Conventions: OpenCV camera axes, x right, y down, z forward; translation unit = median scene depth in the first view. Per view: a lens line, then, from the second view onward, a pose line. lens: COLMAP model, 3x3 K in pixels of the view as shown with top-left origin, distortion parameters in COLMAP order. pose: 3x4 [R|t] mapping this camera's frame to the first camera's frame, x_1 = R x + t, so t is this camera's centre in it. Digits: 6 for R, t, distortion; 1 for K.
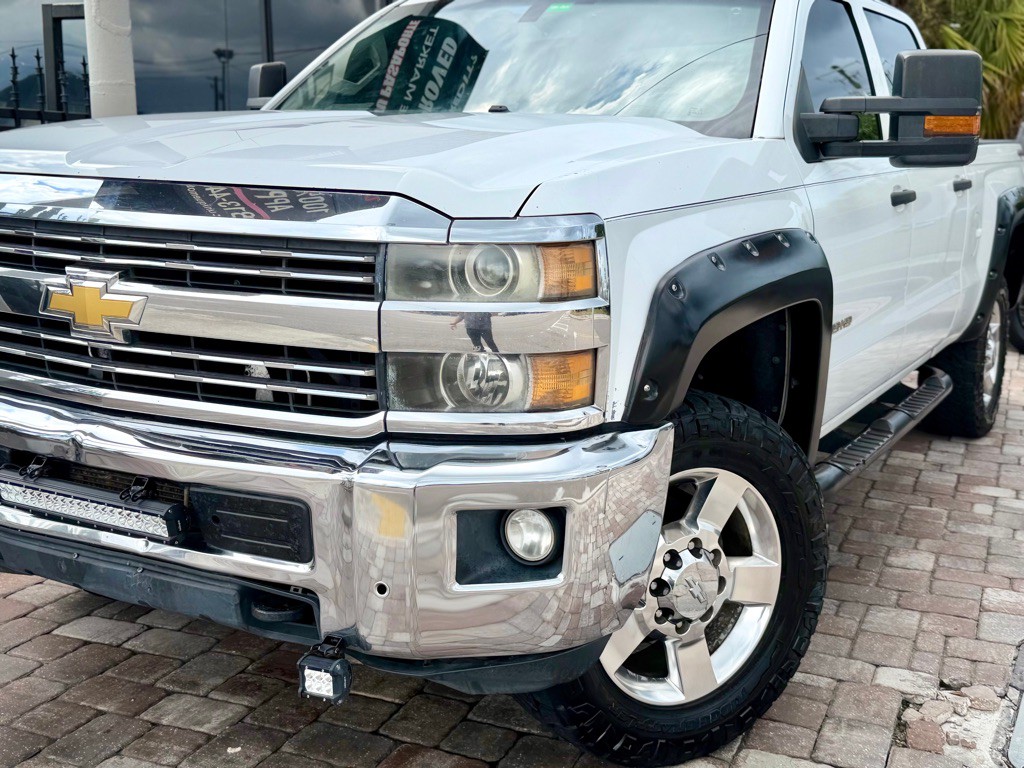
lens RADIAL K [[1202.4, 0, 501.2], [0, 1202.4, 391.3], [0, 0, 1]] dist [0.151461, -0.361458]
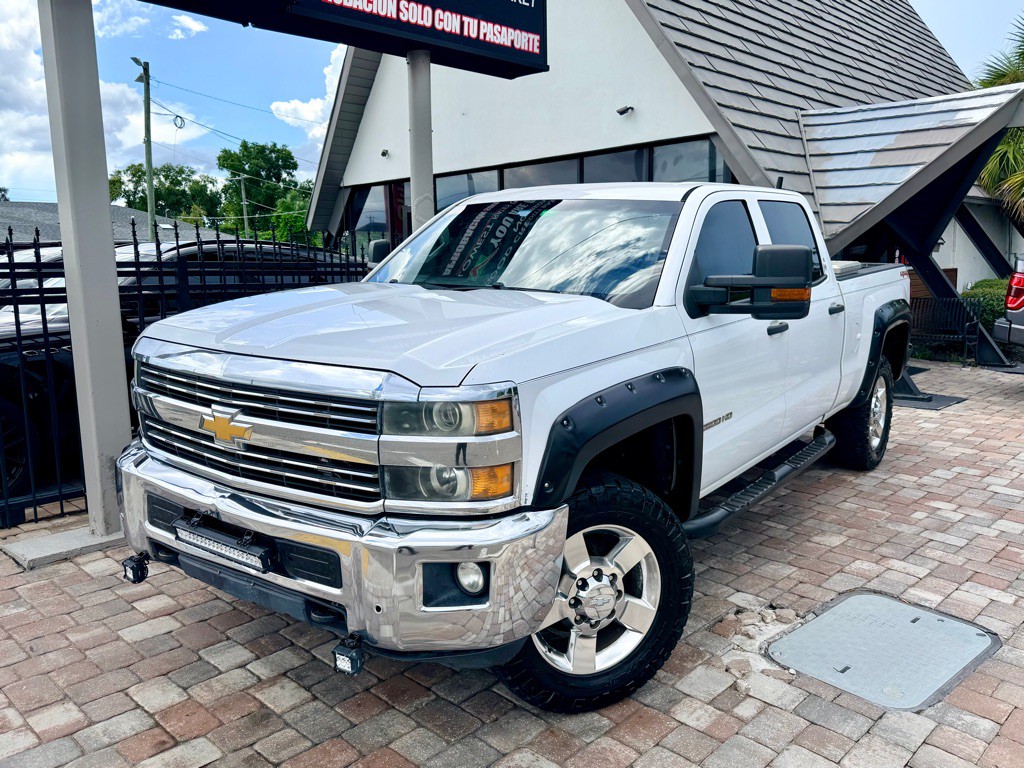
lens RADIAL K [[818.6, 0, 510.1], [0, 818.6, 386.2], [0, 0, 1]] dist [0.095577, -0.172245]
pose [[0.993912, 0.006549, -0.109983, 0.187032], [-0.008294, 0.999847, -0.015417, -0.115578], [0.109865, 0.016235, 0.993814, -0.101539]]
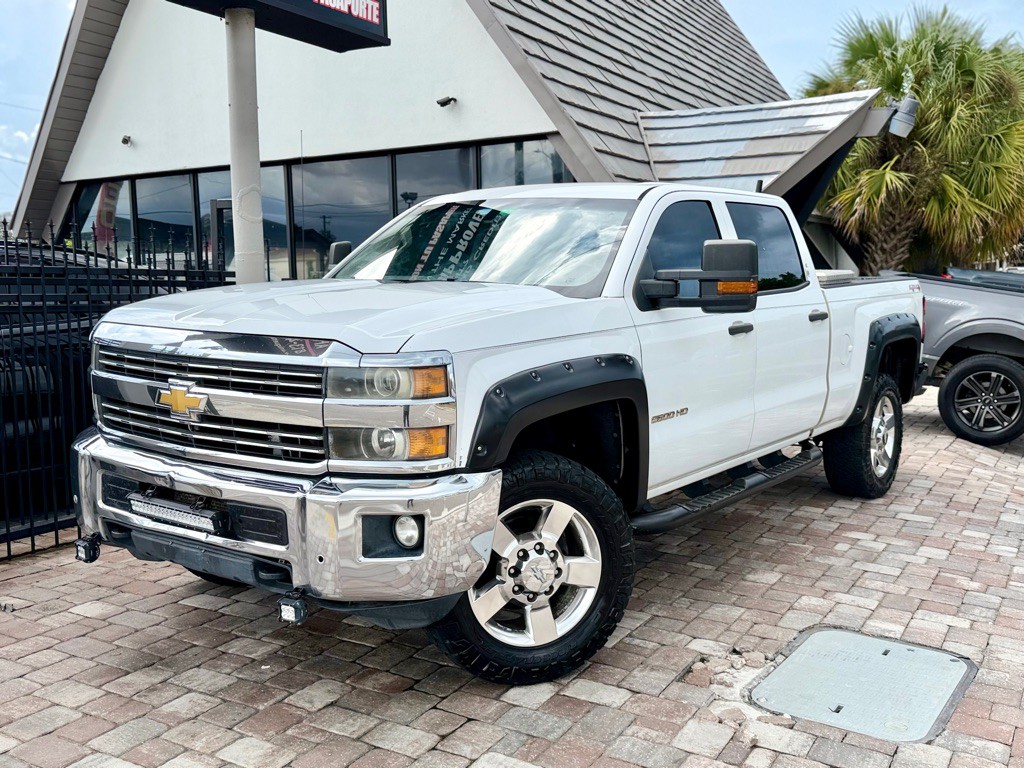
lens RADIAL K [[999.2, 0, 510.1], [0, 999.2, 387.0], [0, 0, 1]] dist [0.136687, -0.292488]
pose [[0.993157, 0.003520, -0.116736, 0.324388], [-0.012651, 0.996907, -0.077571, 0.019778], [0.116102, 0.078517, 0.990129, -0.426635]]
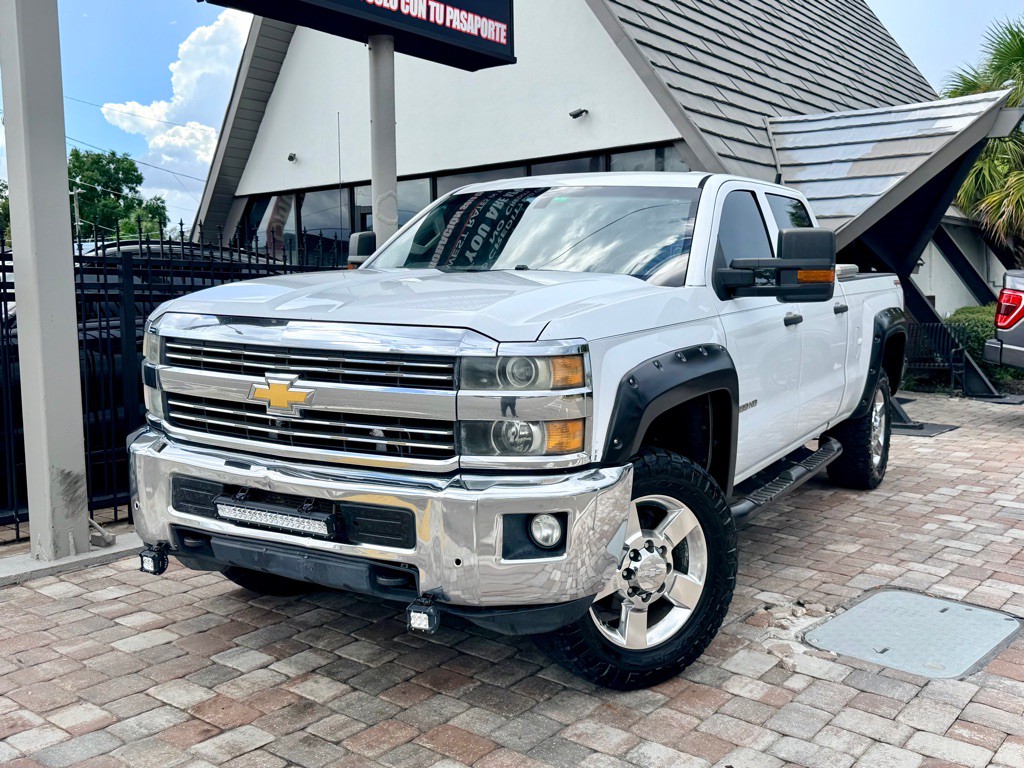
lens RADIAL K [[999.2, 0, 510.1], [0, 999.2, 387.0], [0, 0, 1]] dist [0.136687, -0.292488]
pose [[0.999963, -0.006783, -0.005217, -0.016441], [0.006342, 0.996748, -0.080327, 0.031393], [0.005745, 0.080291, 0.996755, -0.371974]]
